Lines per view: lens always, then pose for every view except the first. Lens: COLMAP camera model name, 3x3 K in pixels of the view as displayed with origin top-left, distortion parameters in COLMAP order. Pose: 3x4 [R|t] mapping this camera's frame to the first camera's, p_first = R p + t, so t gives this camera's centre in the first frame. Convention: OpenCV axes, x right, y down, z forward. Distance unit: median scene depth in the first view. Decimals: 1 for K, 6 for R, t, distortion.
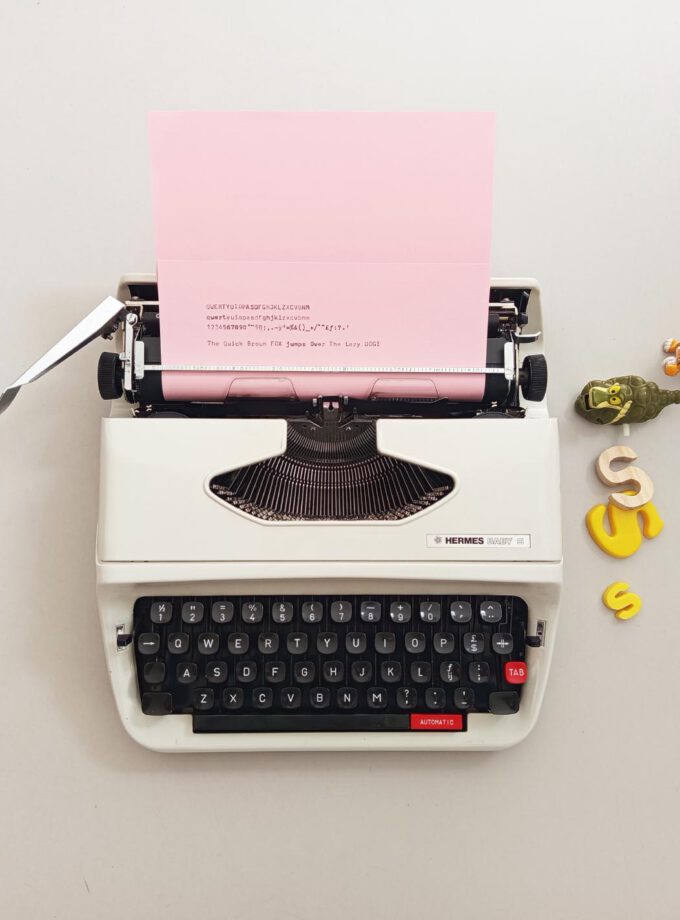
lens RADIAL K [[923.7, 0, 315.1], [0, 923.7, 443.2], [0, 0, 1]] dist [0.002814, -0.009233]
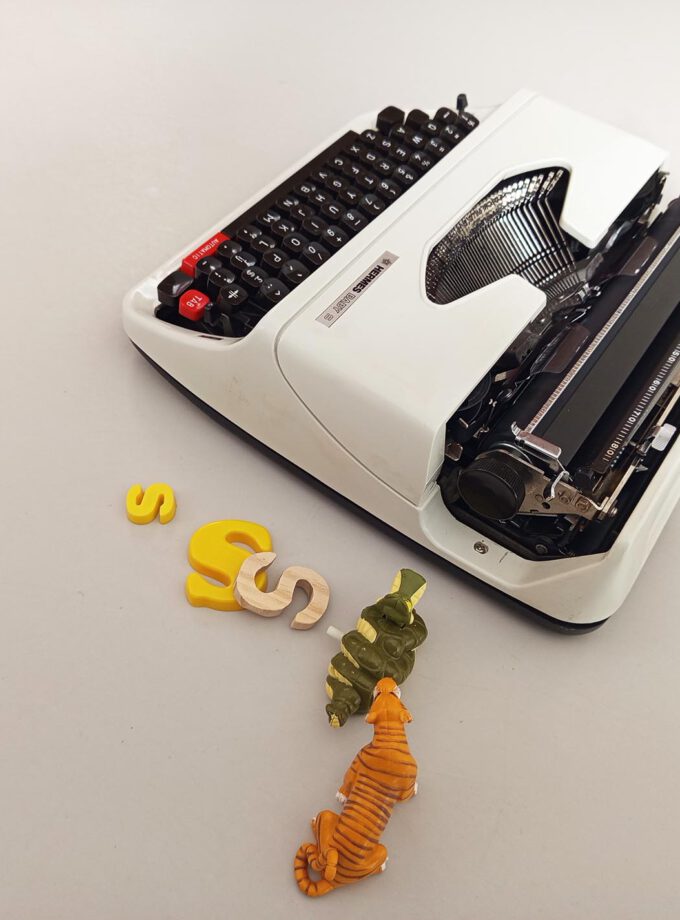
lens RADIAL K [[923.7, 0, 315.1], [0, 923.7, 443.2], [0, 0, 1]] dist [0.002814, -0.009233]
pose [[-0.578646, 0.624714, -0.524311, 0.674586], [-0.815050, -0.419781, 0.399347, -0.231991], [0.029381, 0.658420, 0.752077, 0.457600]]
